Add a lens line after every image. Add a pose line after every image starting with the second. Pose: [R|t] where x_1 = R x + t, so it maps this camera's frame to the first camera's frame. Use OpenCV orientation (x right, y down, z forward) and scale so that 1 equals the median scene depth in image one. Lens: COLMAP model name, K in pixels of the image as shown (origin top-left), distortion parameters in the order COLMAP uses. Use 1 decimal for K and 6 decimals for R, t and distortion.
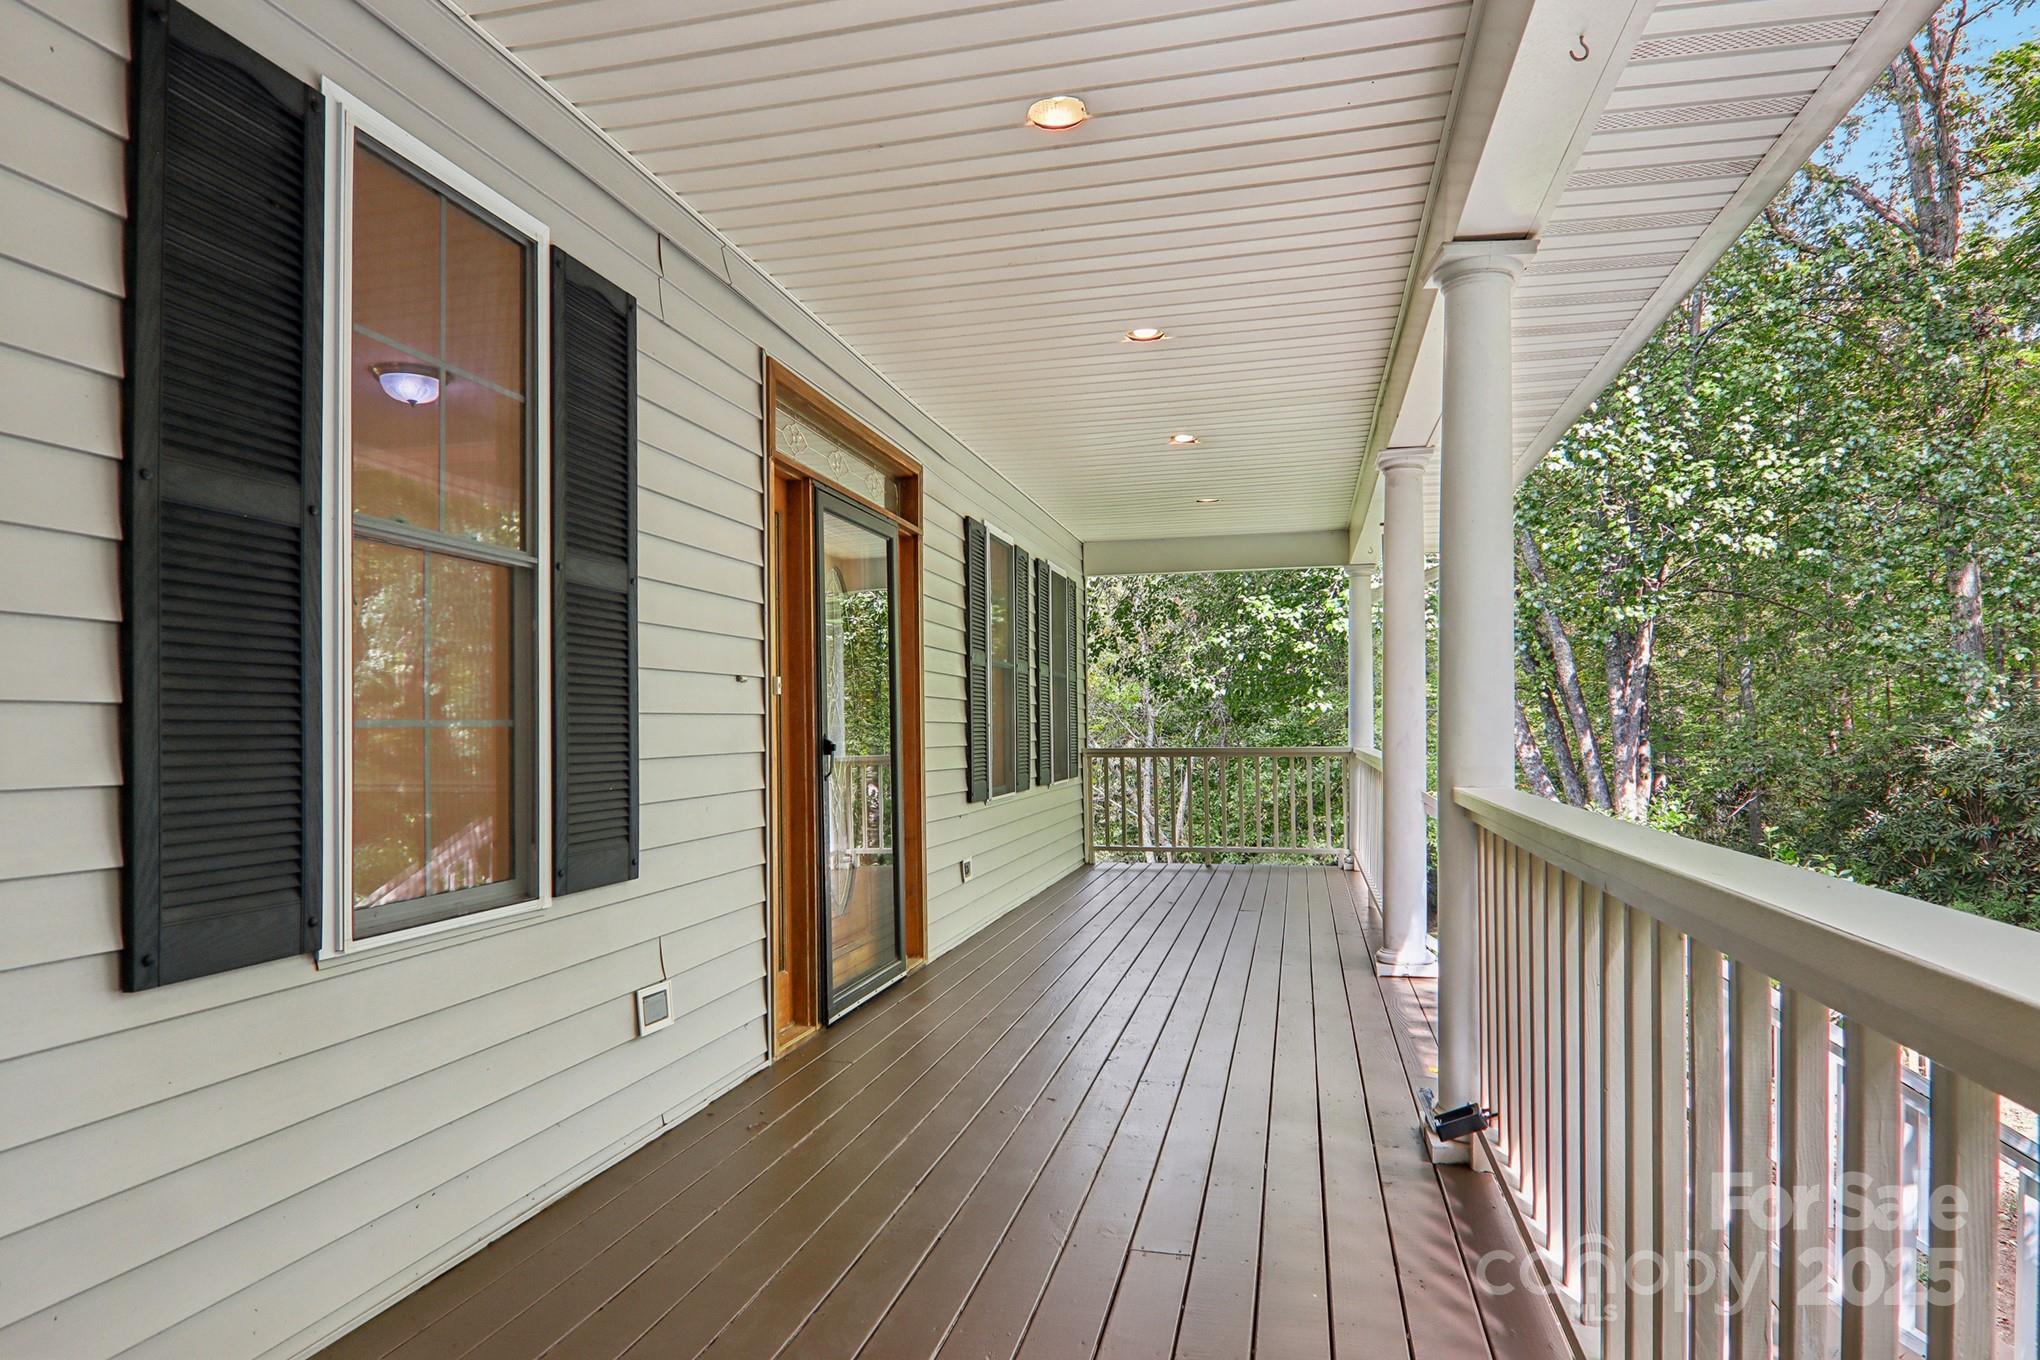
lens RADIAL K [[1138.0, 0, 1018.5], [0, 1138.0, 693.8], [0, 0, 1]] dist [-0.000667, -0.000610]
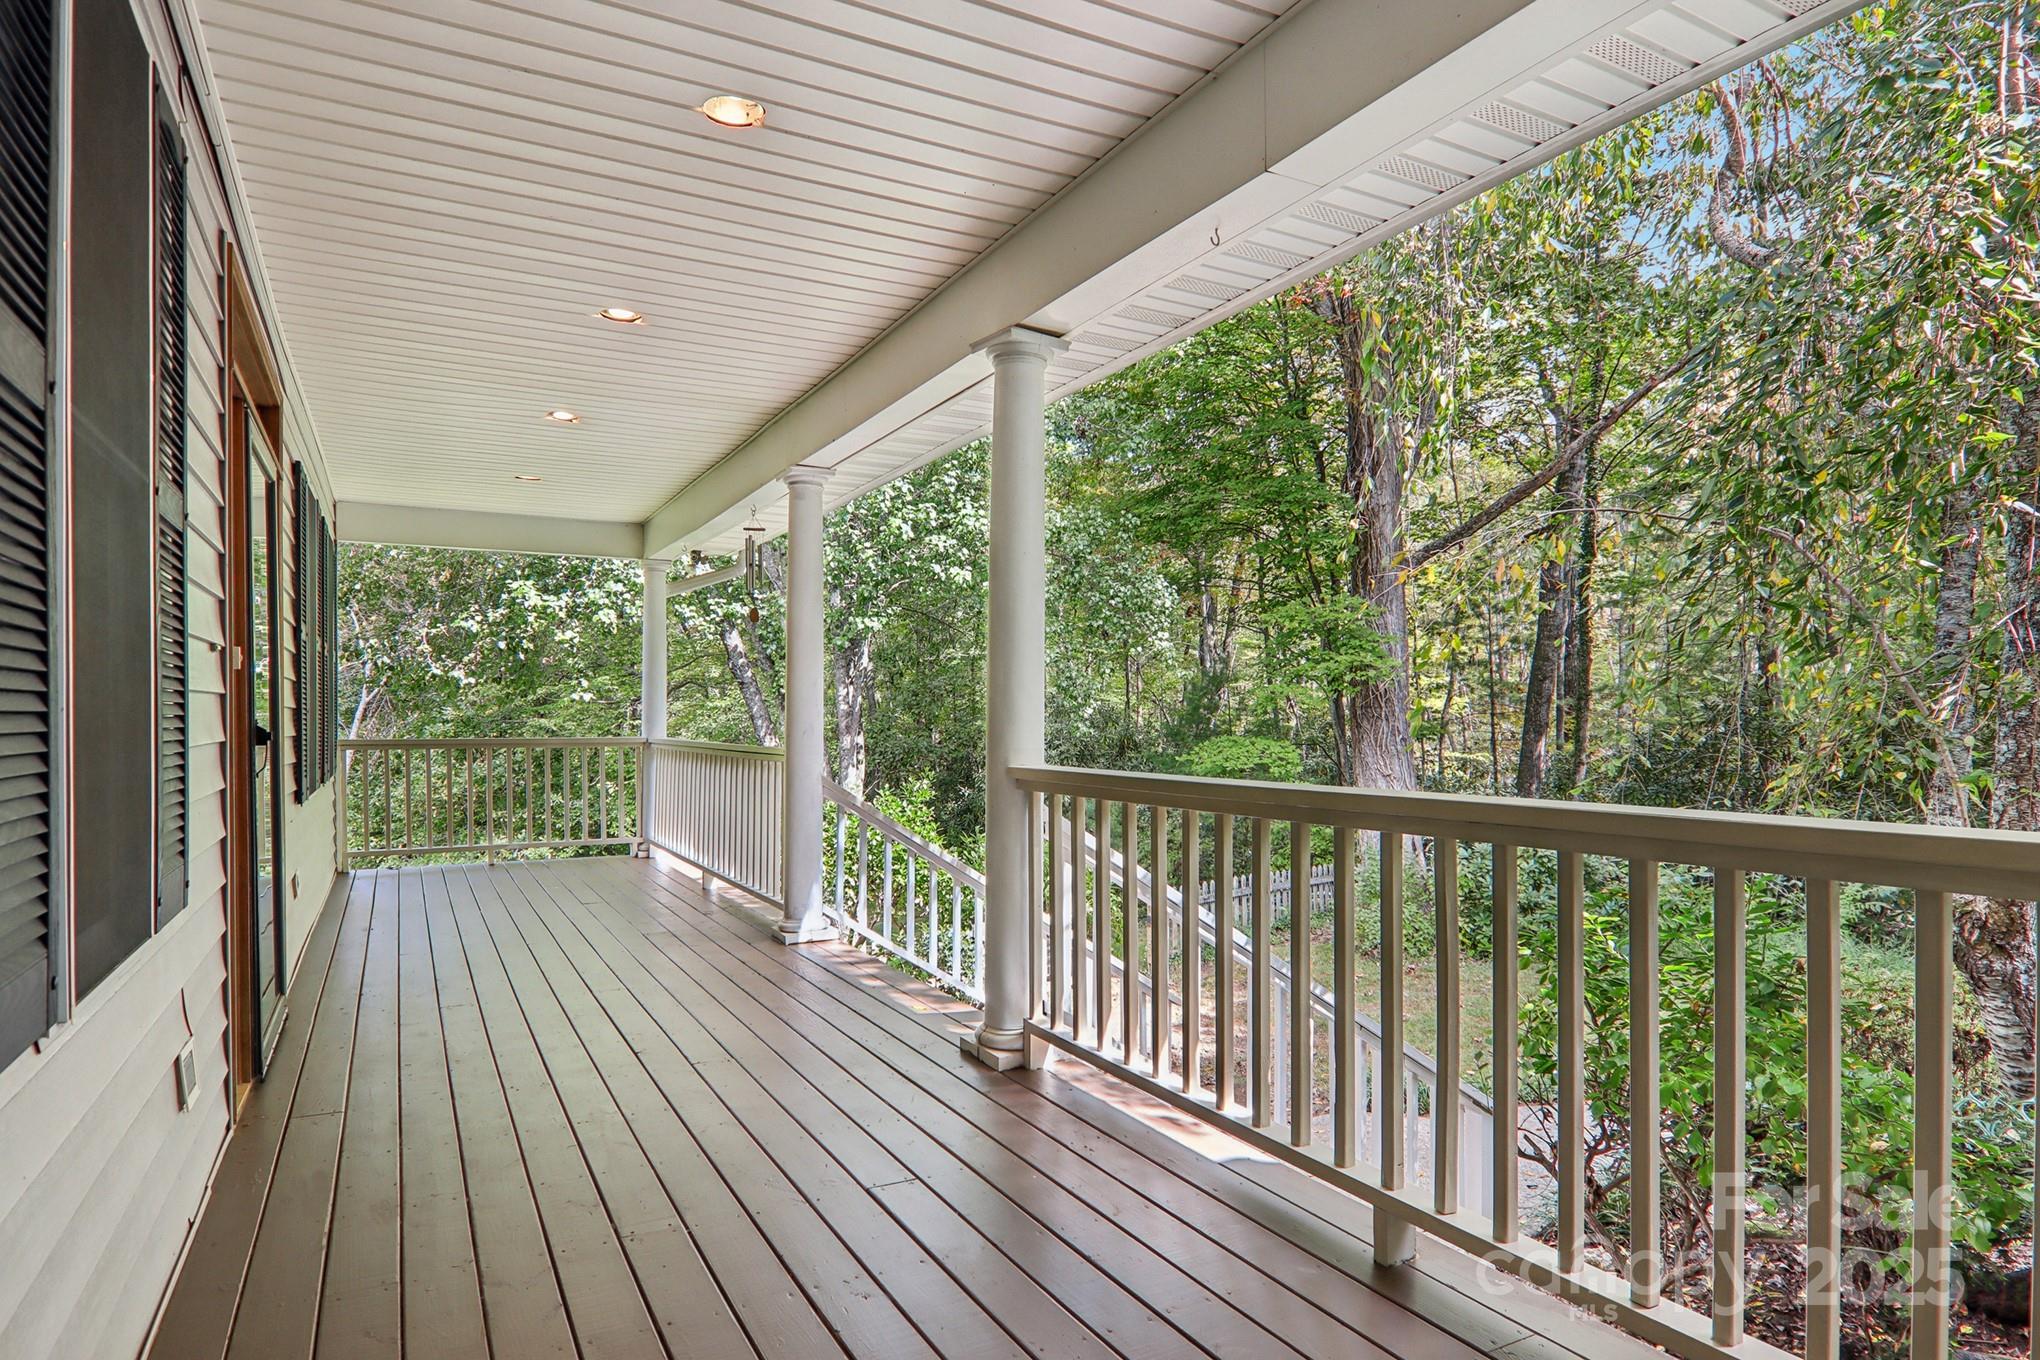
lens RADIAL K [[1120.2, 0, 1020.0], [0, 1120.2, 680.0], [0, 0, 1]] dist [-0.000291, -0.000069]
pose [[0.756246, 0.029498, 0.653622, -0.102722], [-0.025710, 0.999551, -0.015363, 0.001895], [-0.653782, -0.005186, 0.756666, 0.017636]]
